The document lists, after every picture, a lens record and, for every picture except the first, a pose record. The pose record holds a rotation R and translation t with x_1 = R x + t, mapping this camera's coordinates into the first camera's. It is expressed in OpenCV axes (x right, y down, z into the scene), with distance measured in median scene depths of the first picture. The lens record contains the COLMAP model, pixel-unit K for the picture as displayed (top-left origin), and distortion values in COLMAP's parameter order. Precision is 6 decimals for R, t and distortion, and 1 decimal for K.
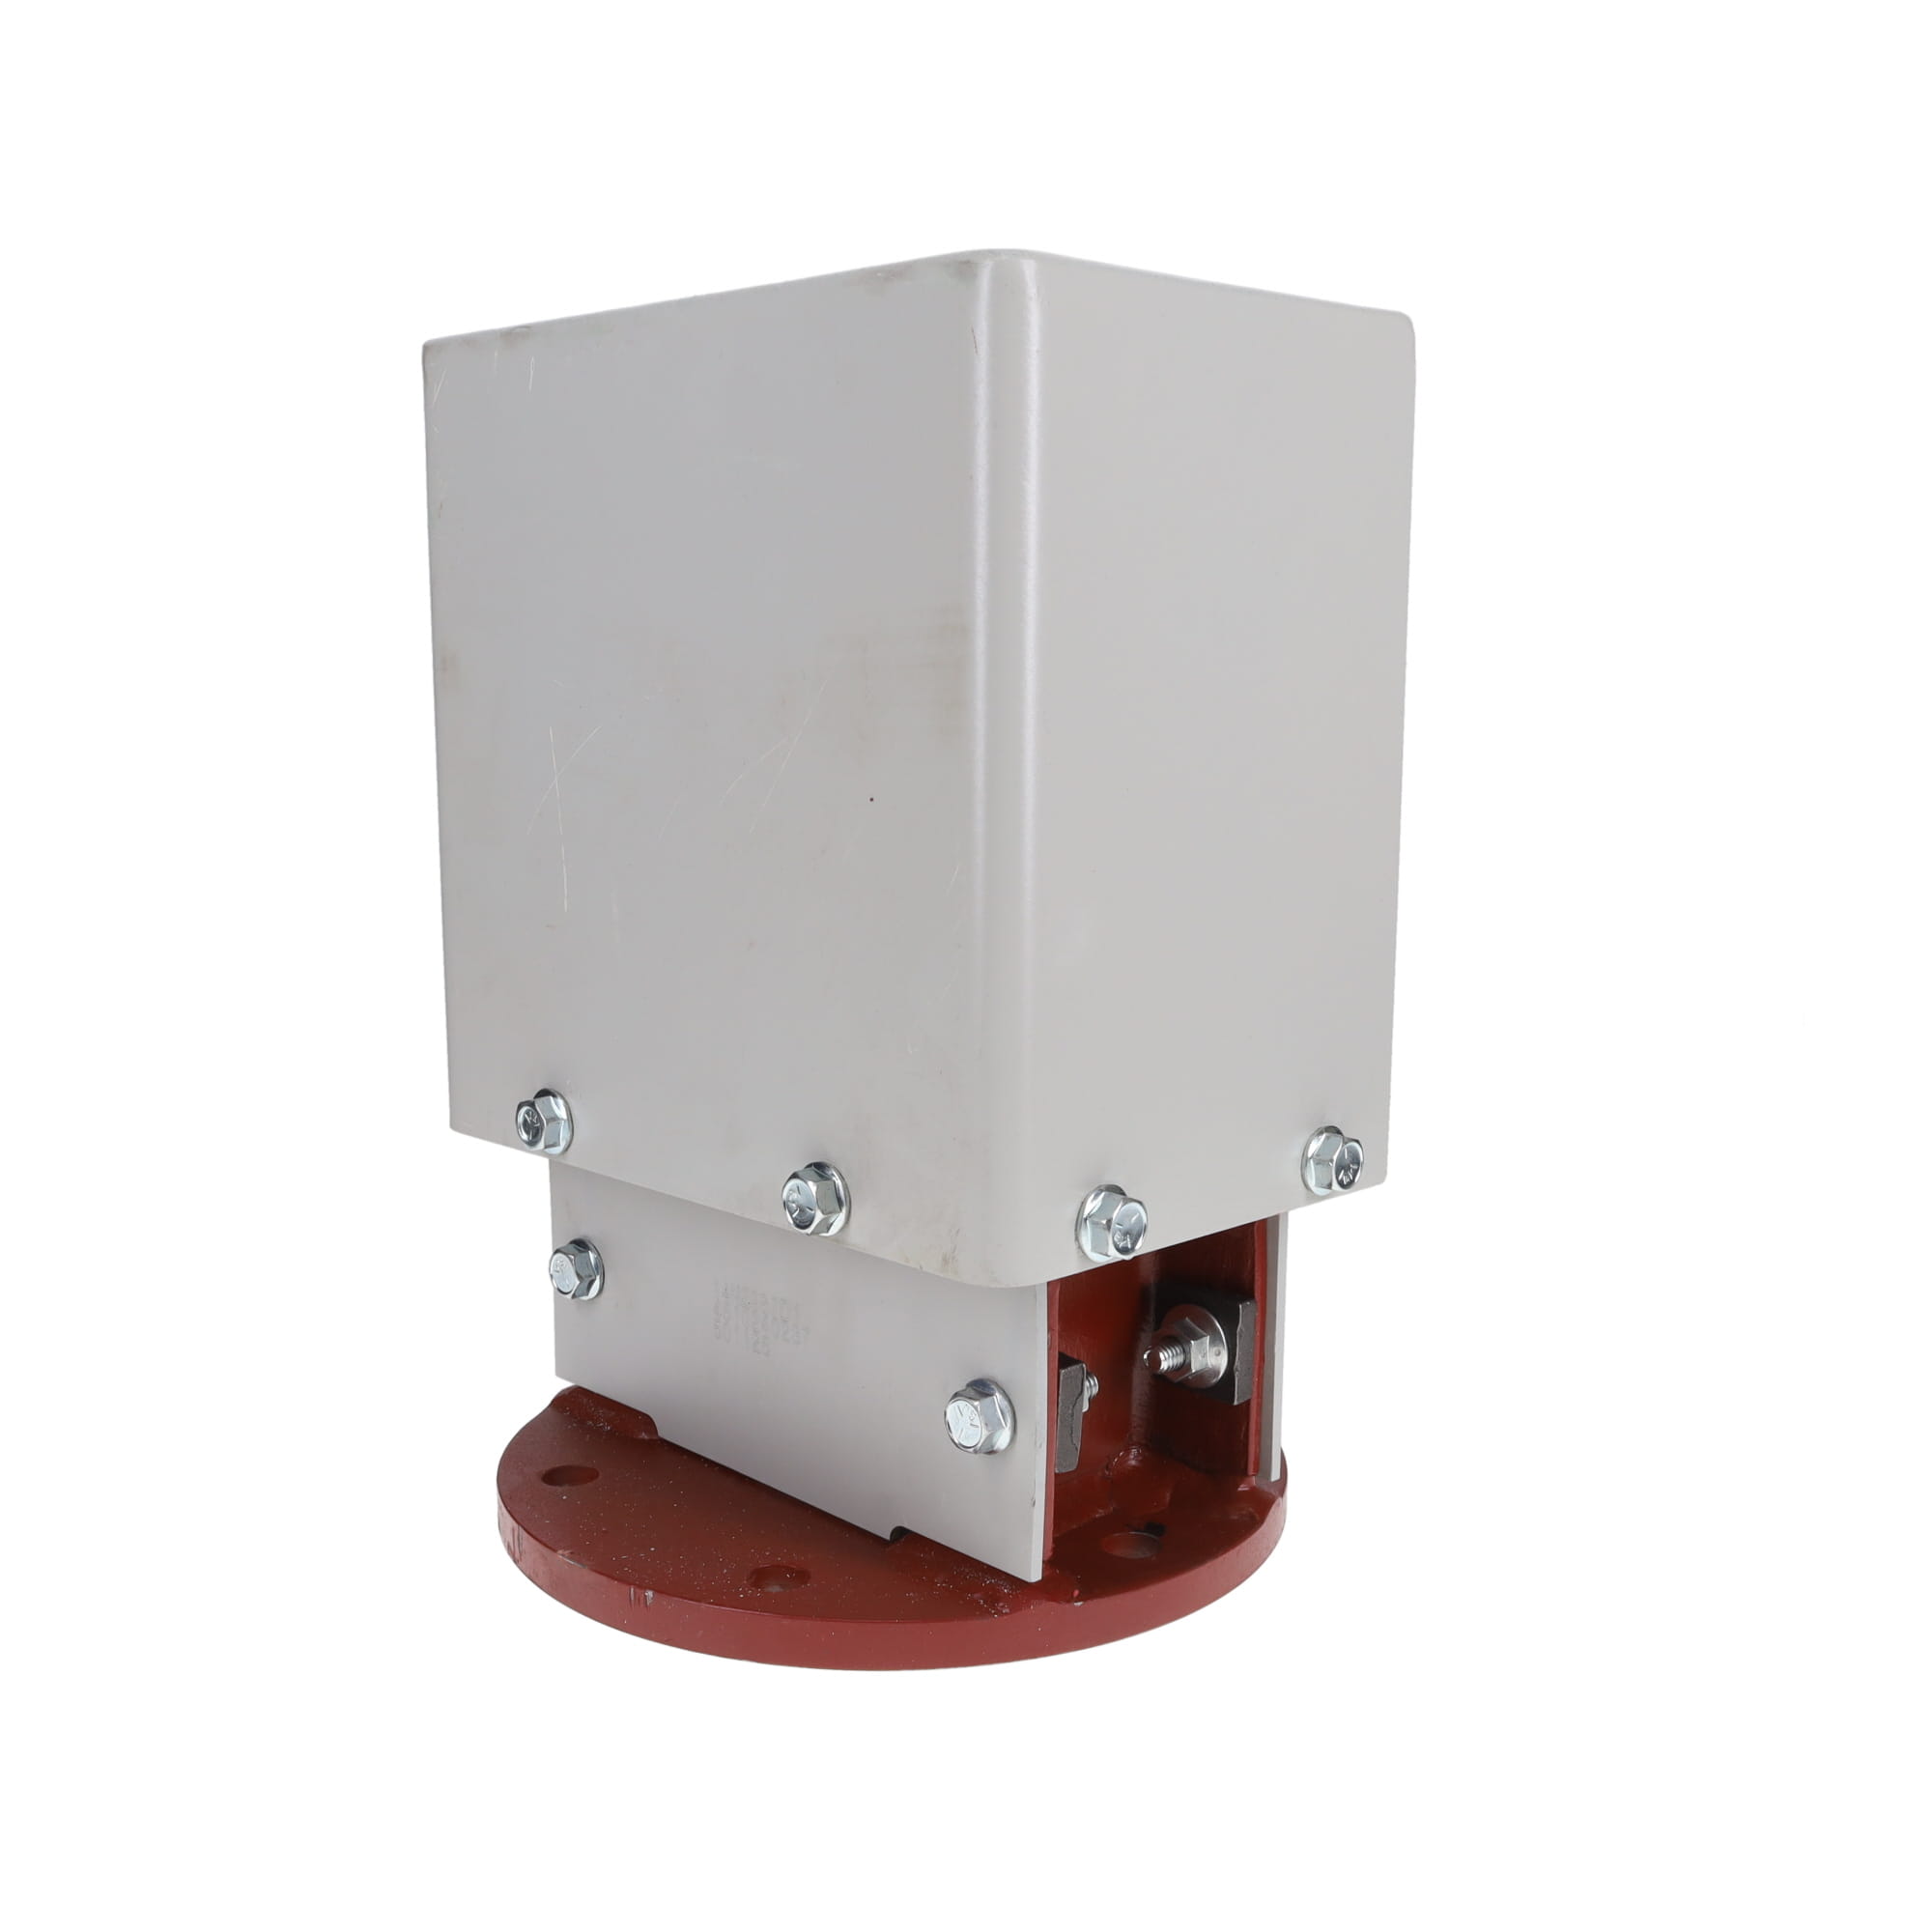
lens RADIAL K [[2227.6, 0, 966.0], [0, 2227.6, 966.0], [0, 0, 1]] dist [-0.004068, -0.002914]
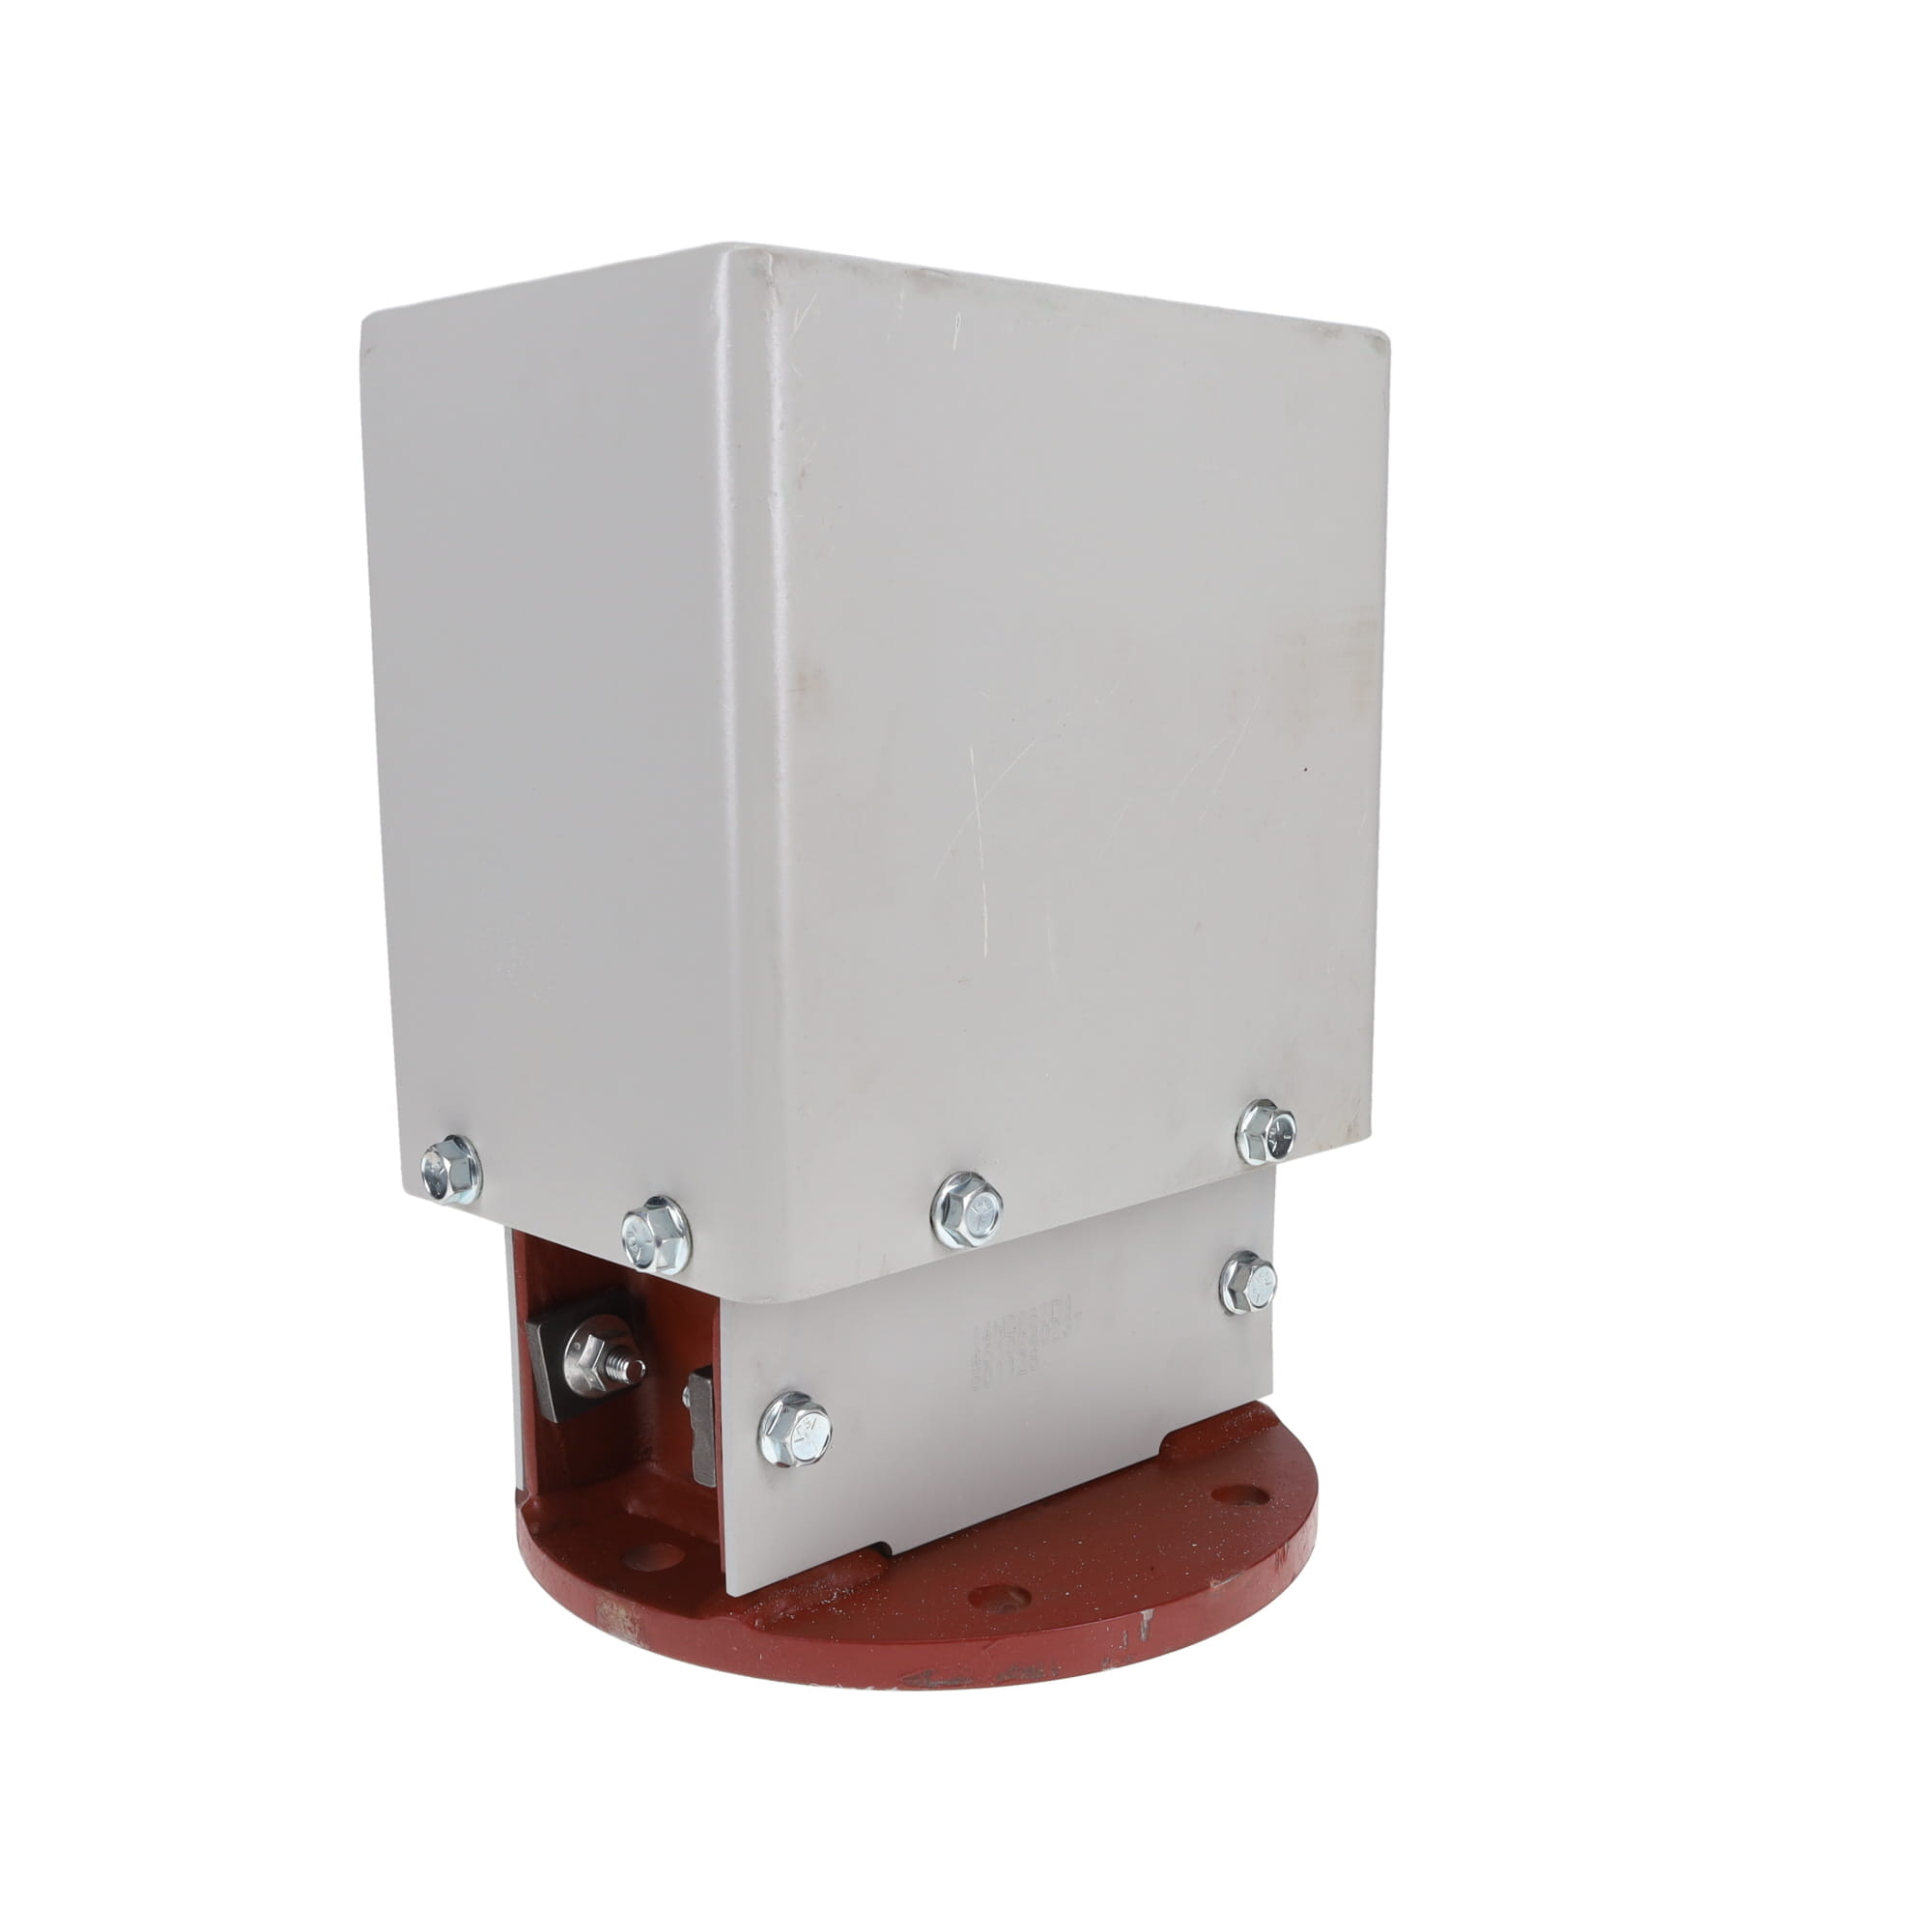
lens RADIAL K [[2166.3, 0, 850.8], [0, 2166.3, 986.1], [0, 0, 1]] dist [0.037856, 0.003732]
pose [[0.044159, -0.157015, 0.986608, -1.088630], [0.173024, 0.973850, 0.147240, -0.157025], [-0.983927, 0.164205, 0.070172, 1.056471]]
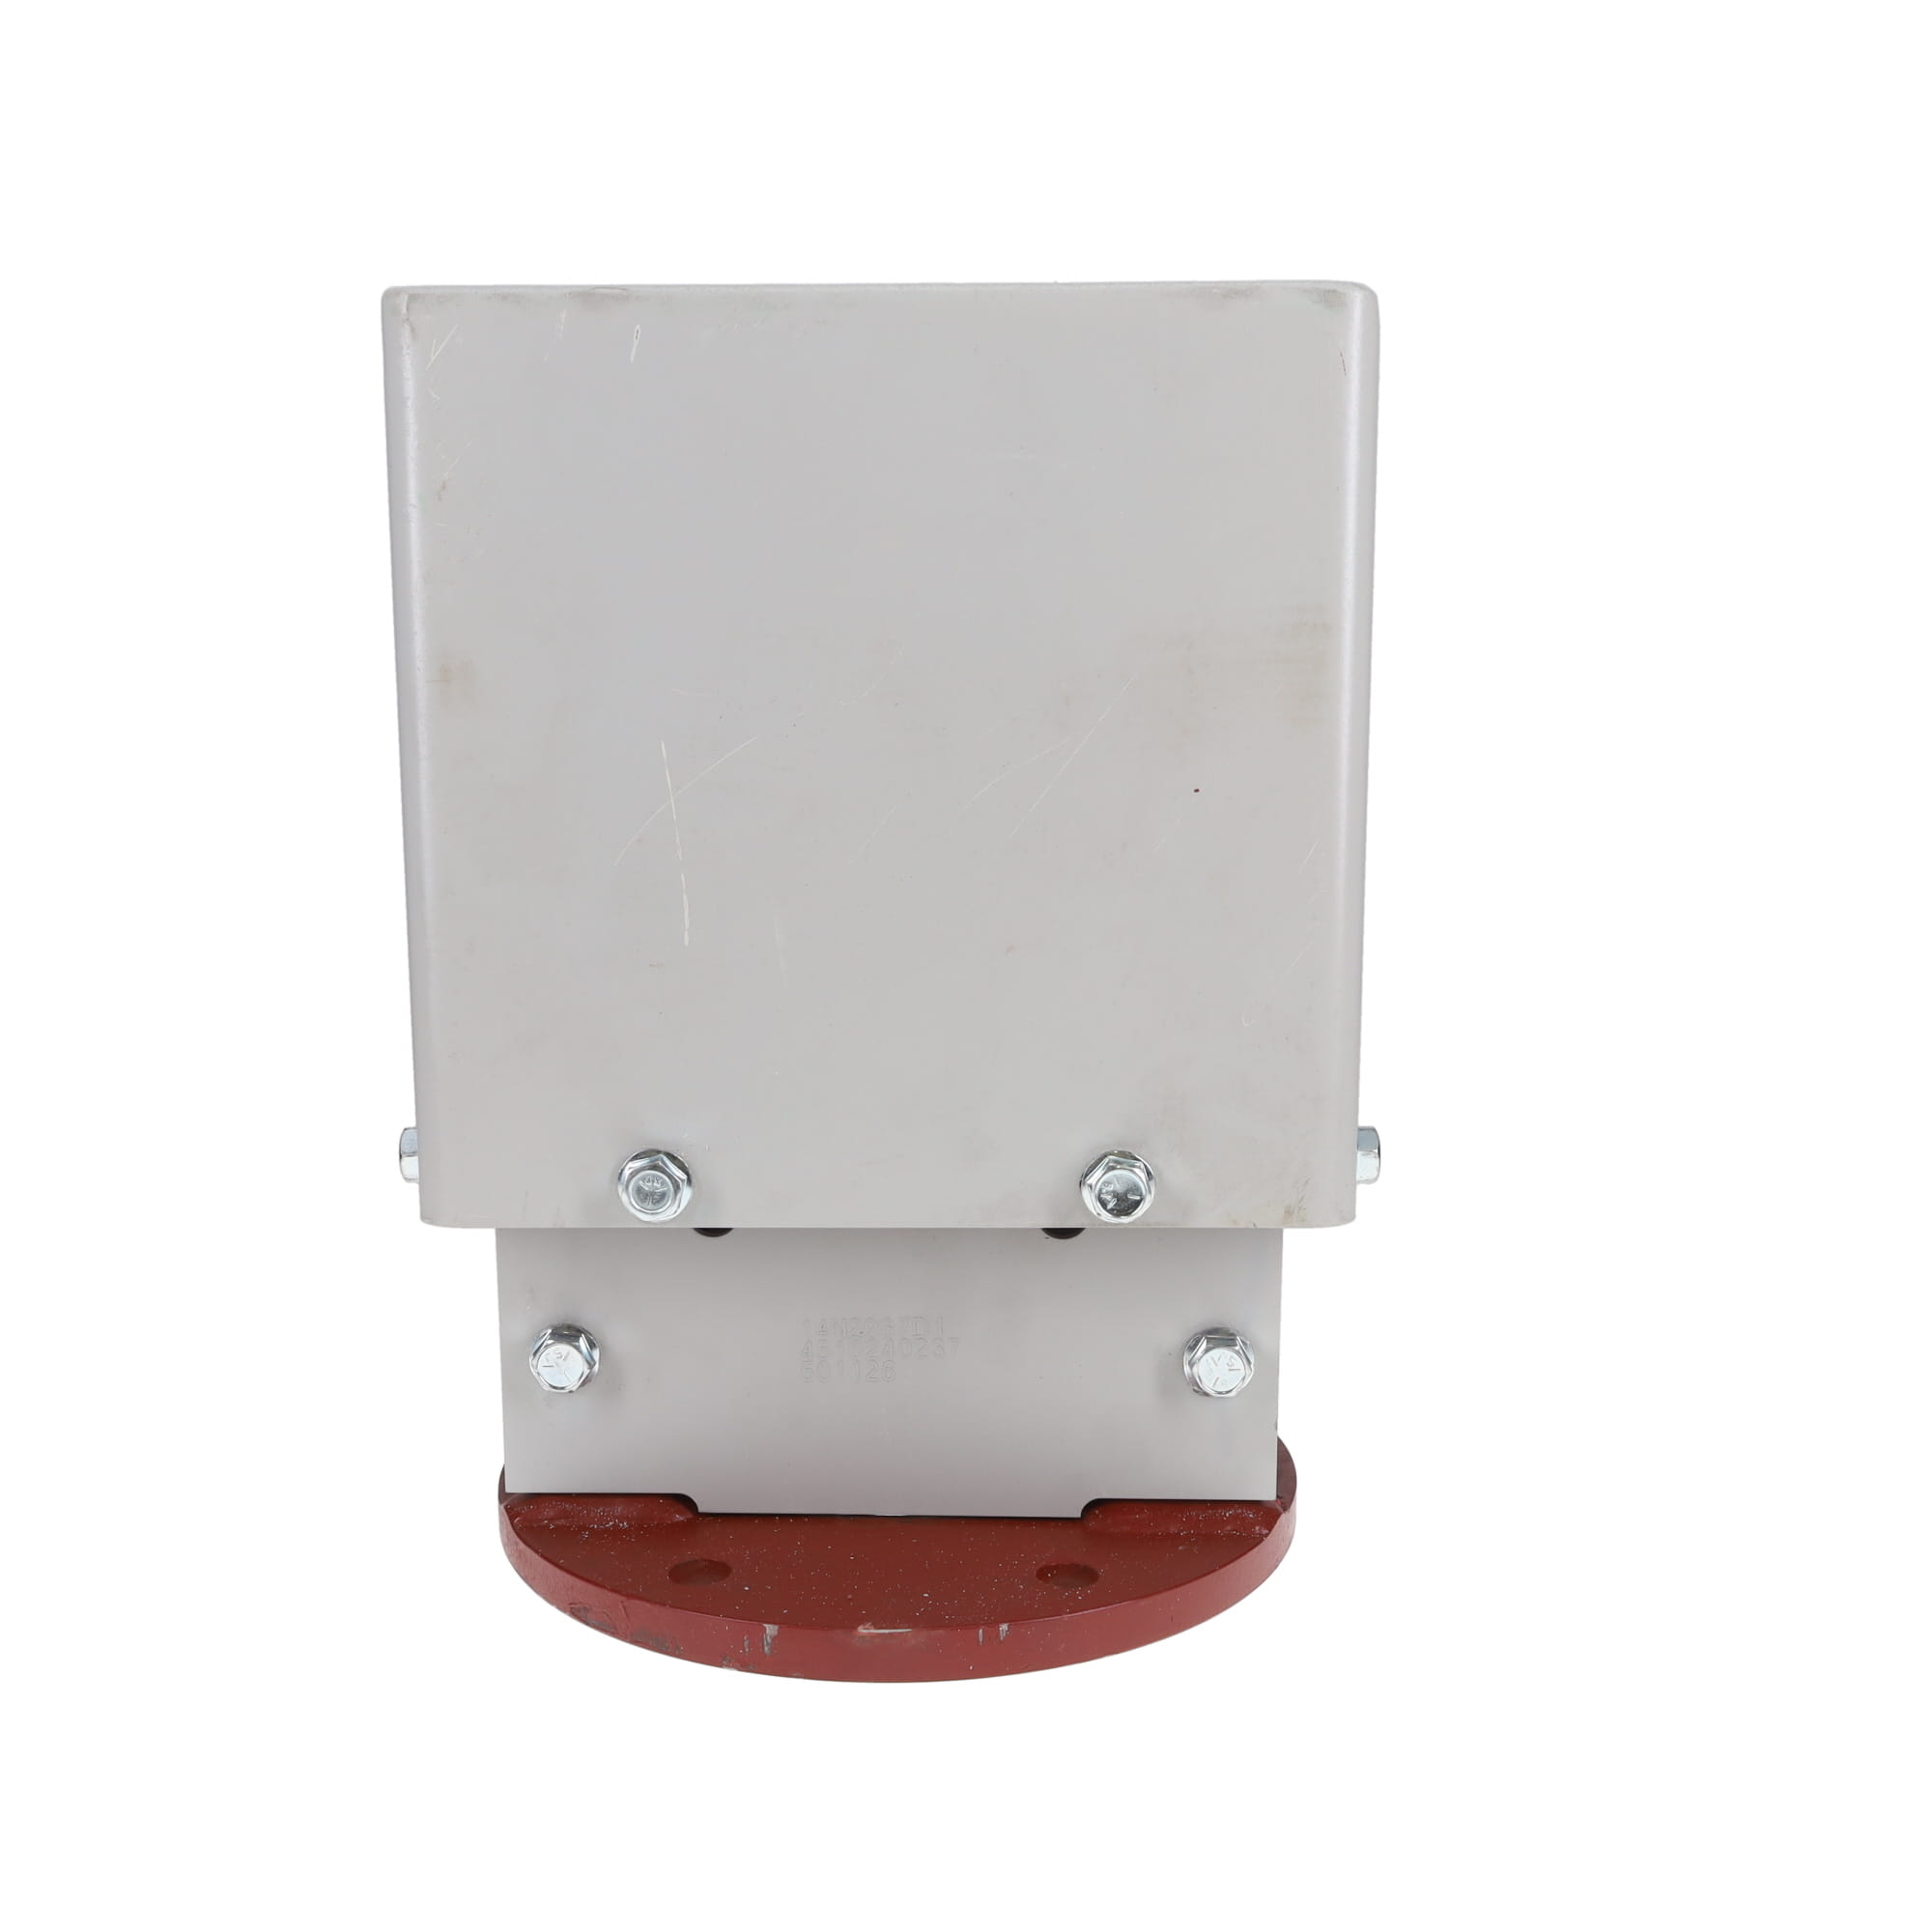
lens RADIAL K [[2142.0, 0, 966.0], [0, 2142.0, 966.0], [0, 0, 1]] dist [-0.005070, -0.017149]
pose [[0.712080, -0.109276, 0.693543, -0.743162], [0.111930, 0.992849, 0.041513, -0.042132], [-0.693119, 0.048067, 0.719219, 0.319536]]
